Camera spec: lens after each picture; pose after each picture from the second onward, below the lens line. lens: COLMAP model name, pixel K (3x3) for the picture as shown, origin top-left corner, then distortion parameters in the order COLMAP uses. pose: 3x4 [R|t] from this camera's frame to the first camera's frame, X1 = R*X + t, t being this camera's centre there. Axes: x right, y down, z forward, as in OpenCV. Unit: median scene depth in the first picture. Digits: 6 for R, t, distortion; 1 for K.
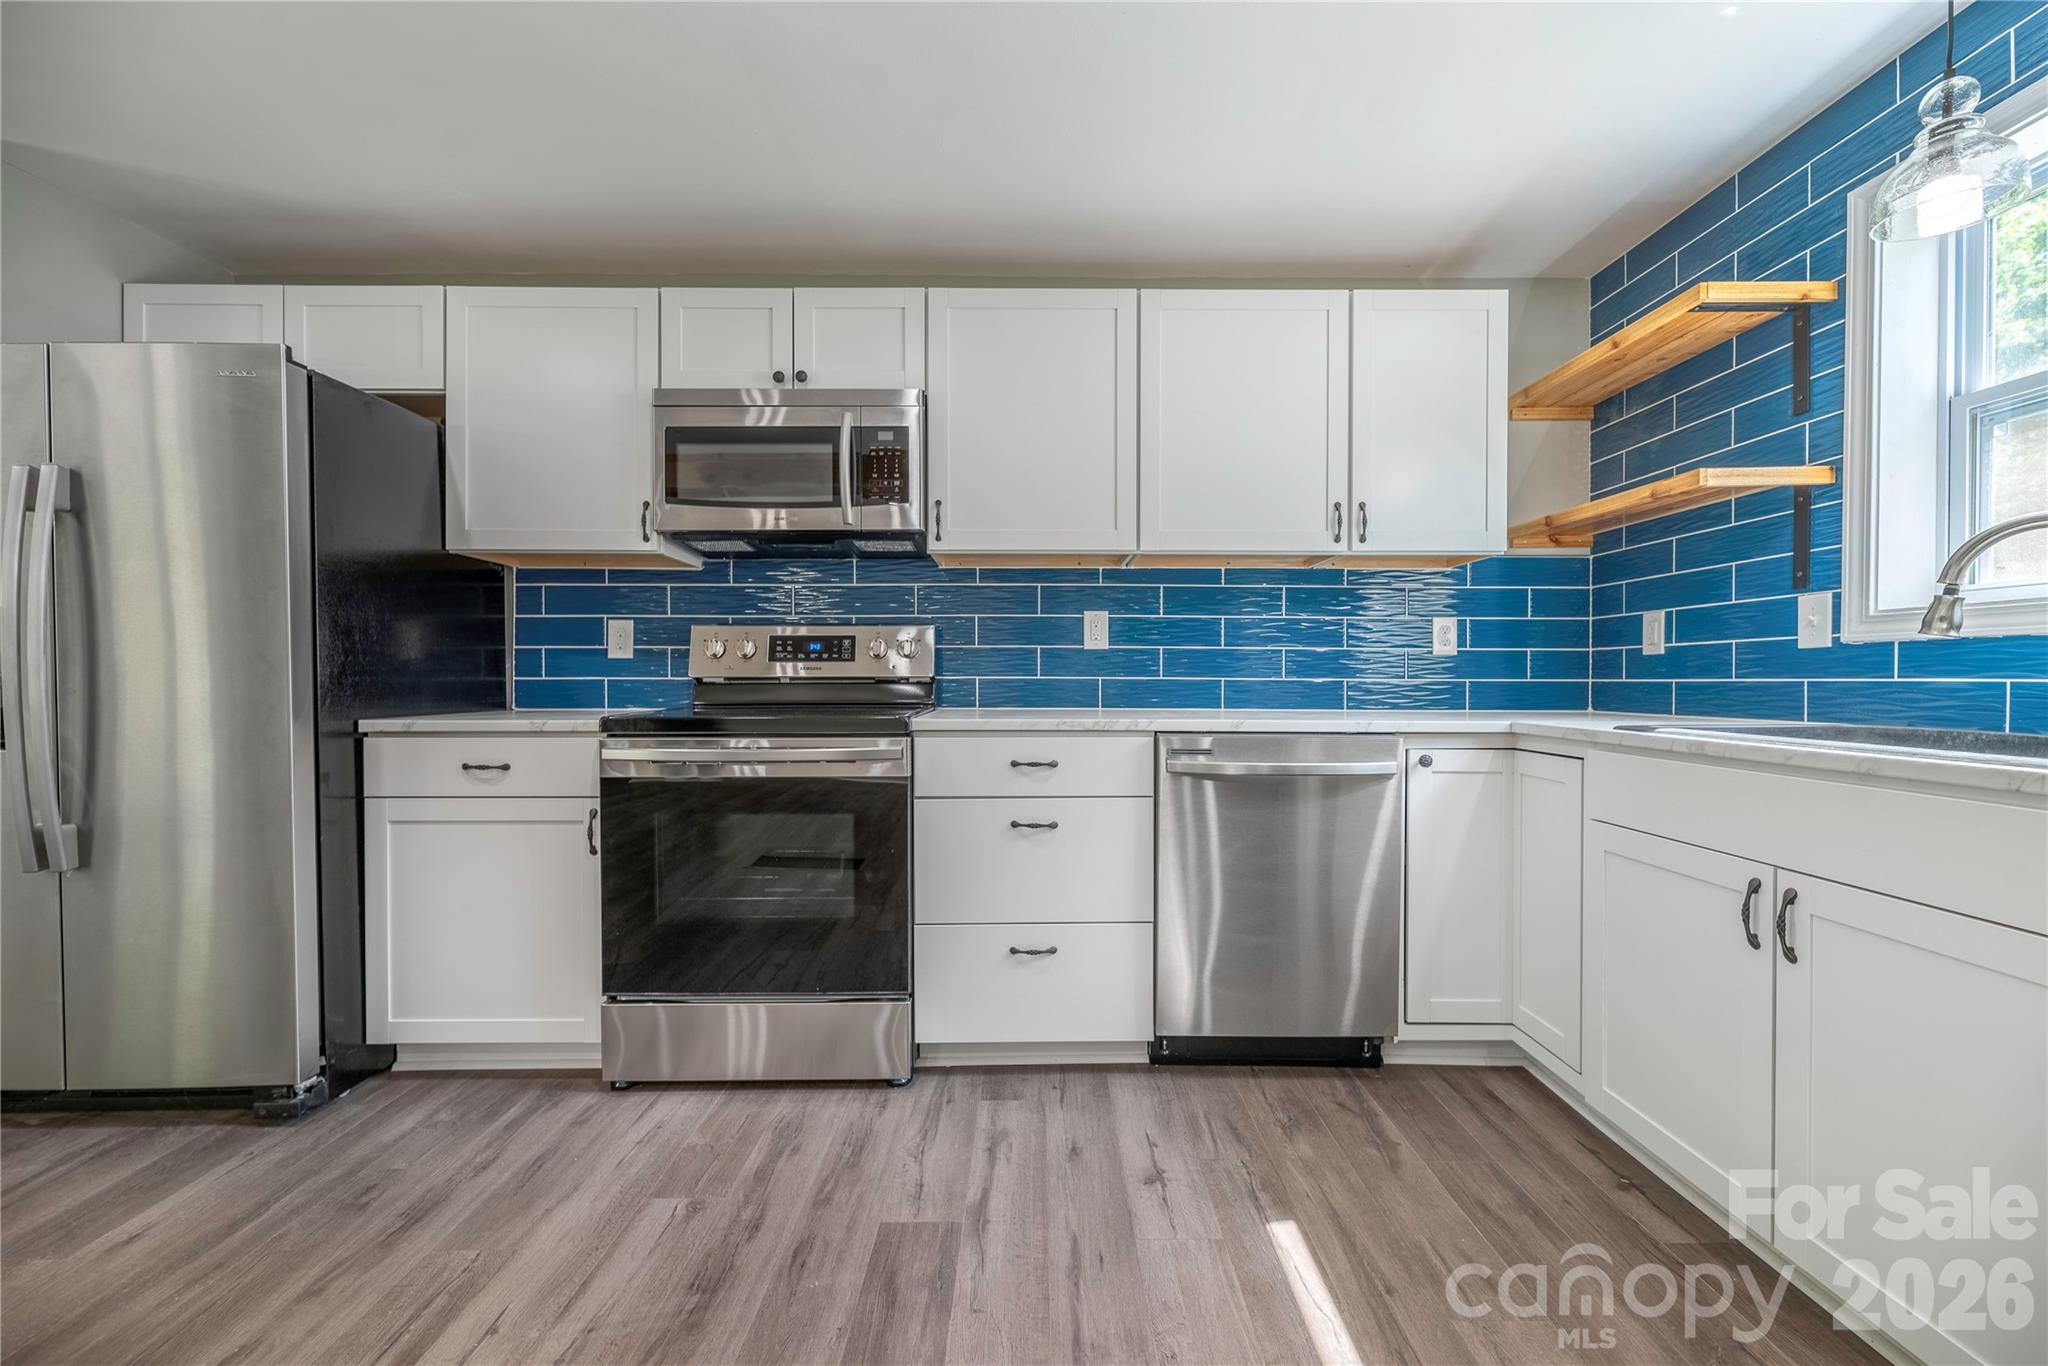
lens RADIAL K [[833.8, 0, 1021.1], [0, 833.8, 681.5], [0, 0, 1]] dist [-0.001028, -0.000062]
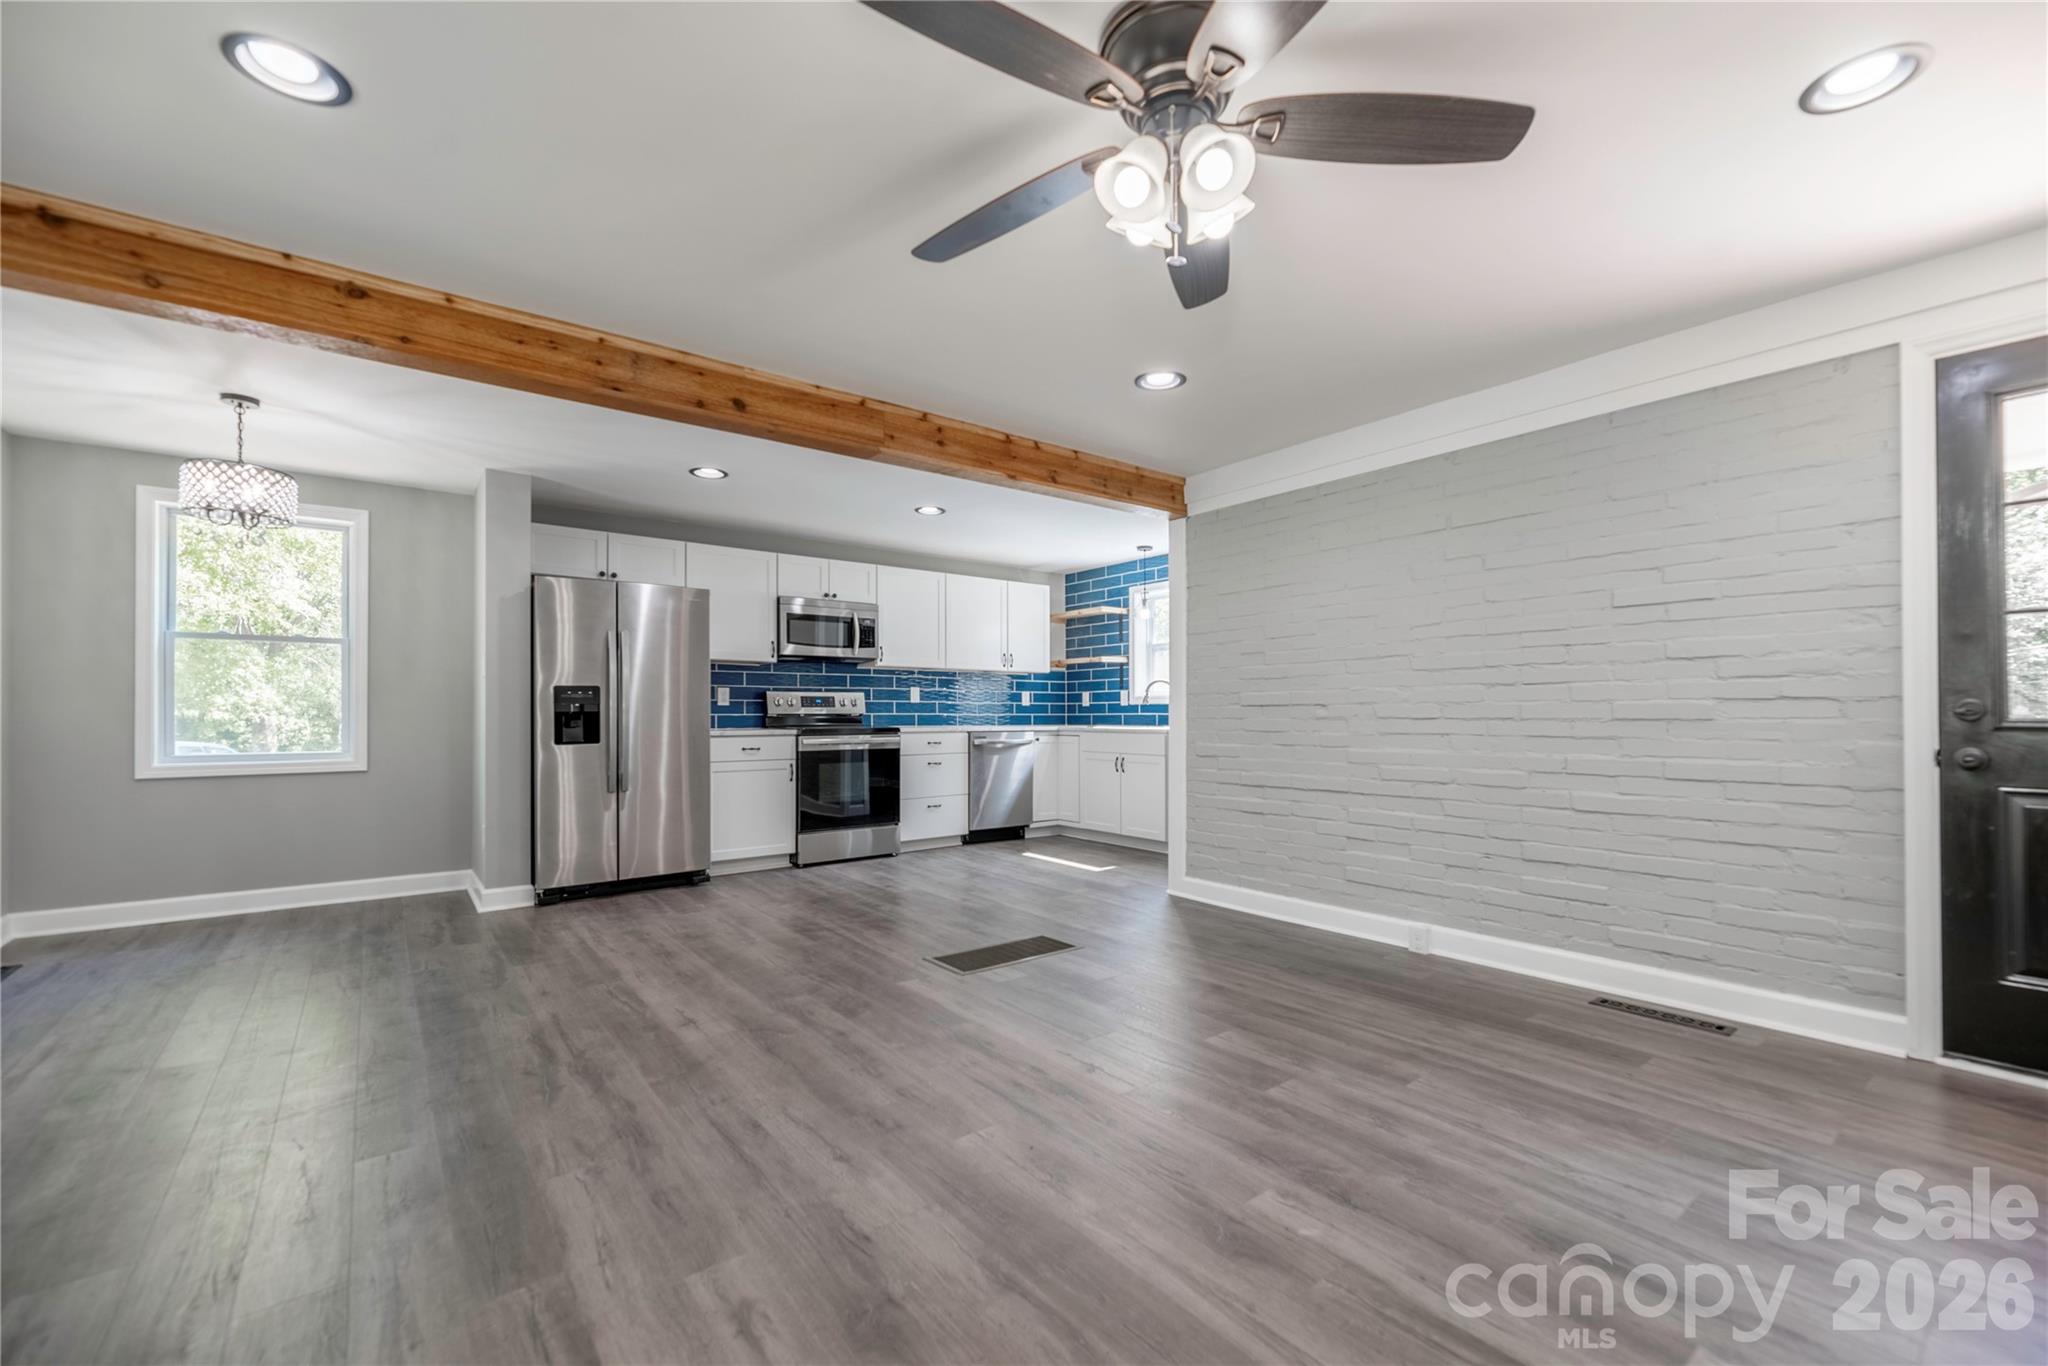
lens RADIAL K [[833.8, 0, 1041.1], [0, 833.8, 708.8], [0, 0, 1]] dist [-0.001028, -0.000062]
pose [[0.778989, 0.002118, 0.627034, -1.542675], [0.005914, 0.999925, -0.010725, 0.011860], [-0.627009, 0.012063, 0.778918, -1.541690]]
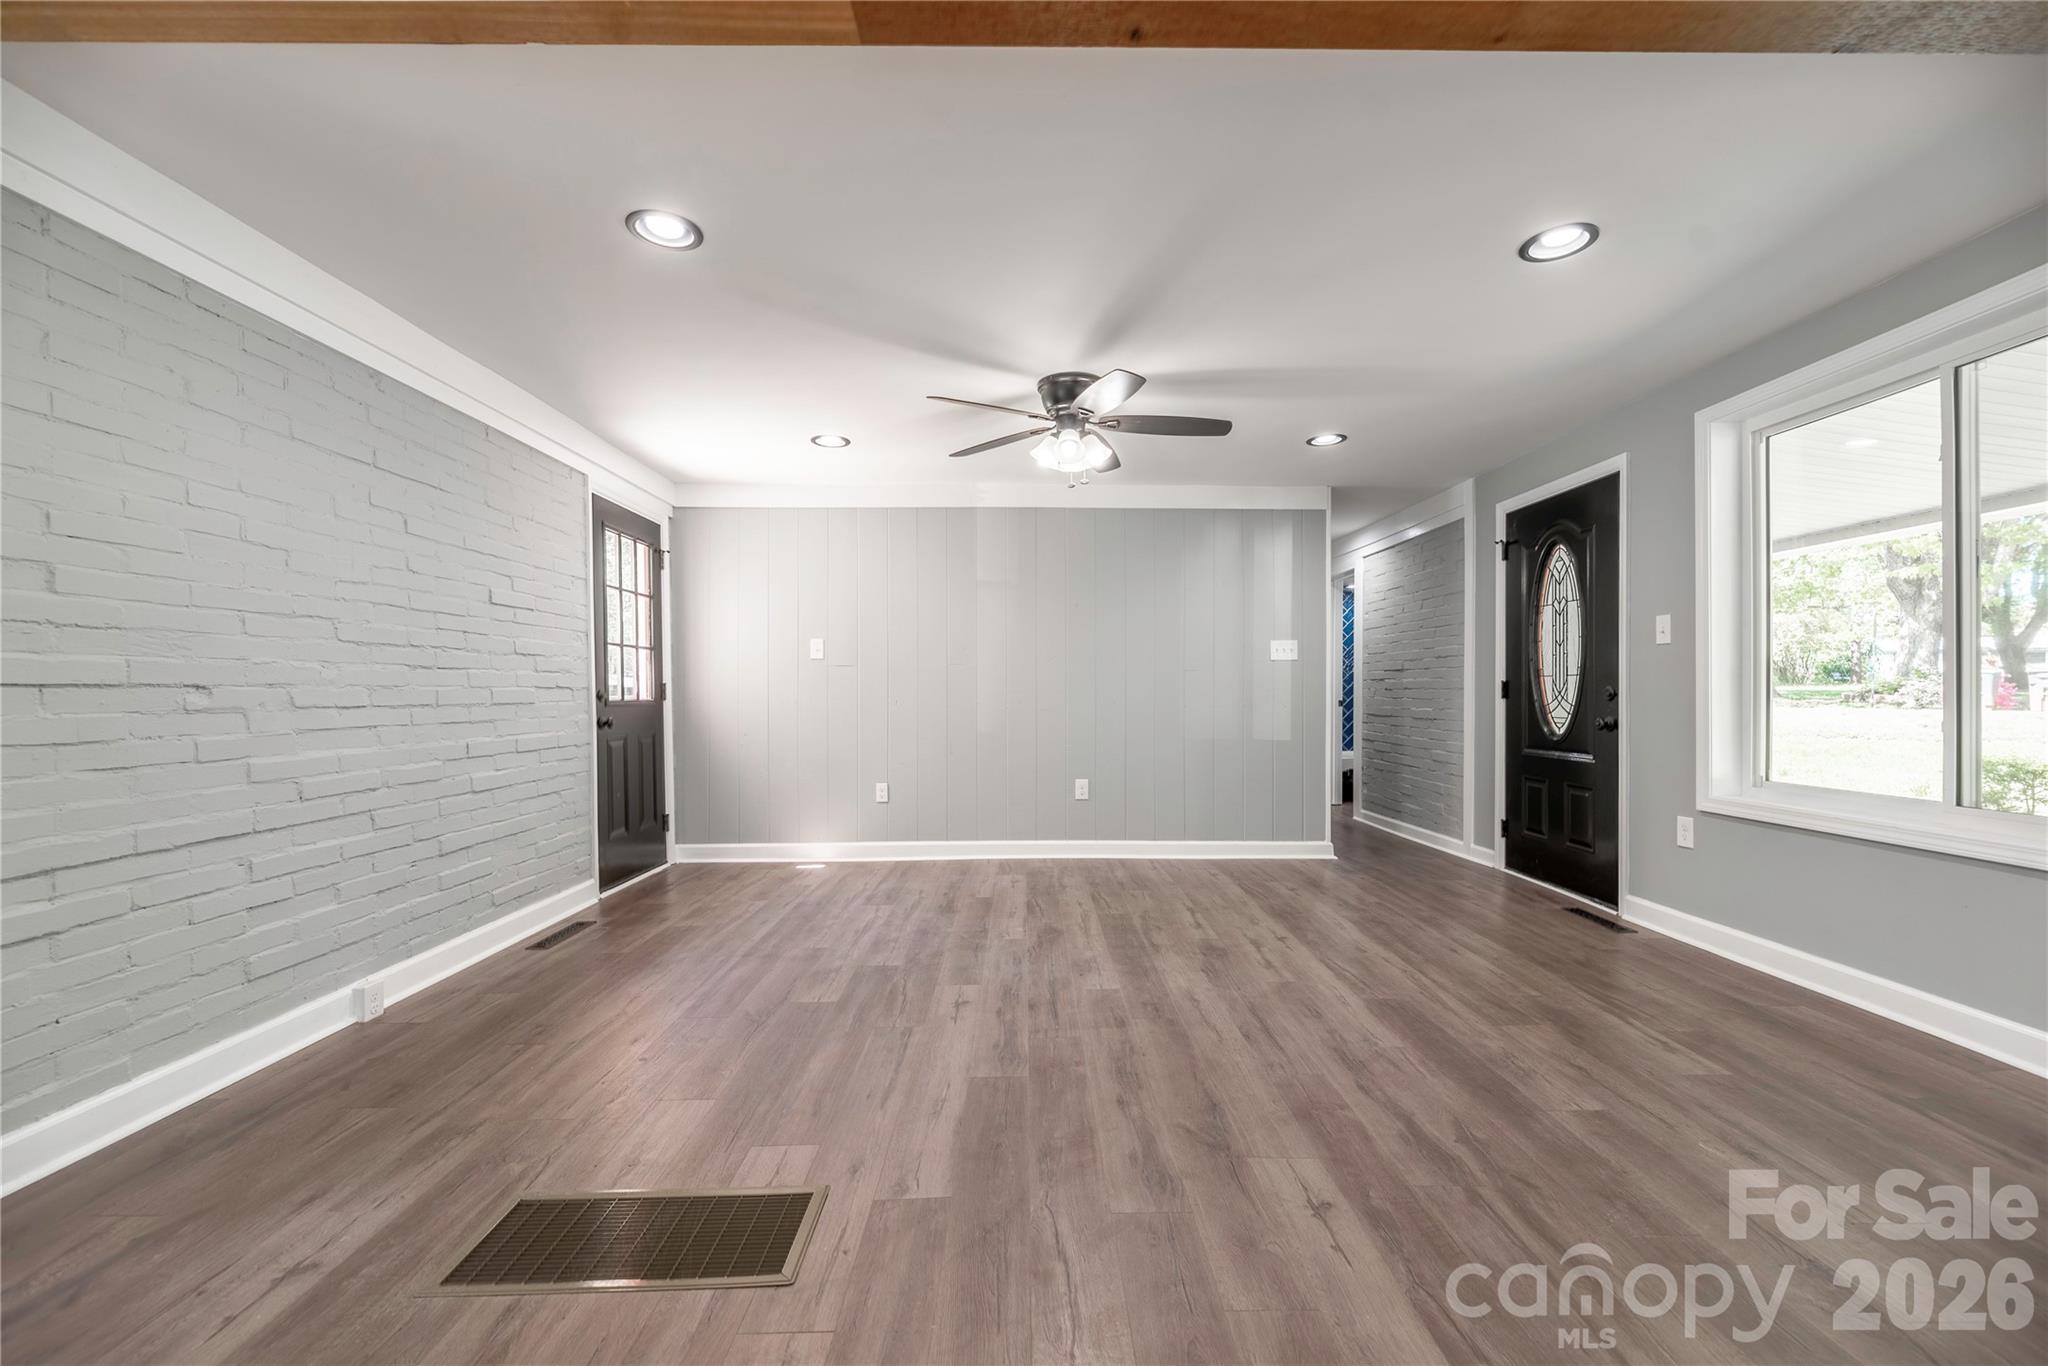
lens RADIAL K [[833.8, 0, 1034.8], [0, 833.8, 689.7], [0, 0, 1]] dist [-0.001028, -0.000062]
pose [[-0.999877, 0.008956, -0.012888, -0.879865], [0.008906, 0.999952, 0.003985, -0.004246], [0.012923, 0.003870, -0.999909, 0.602658]]
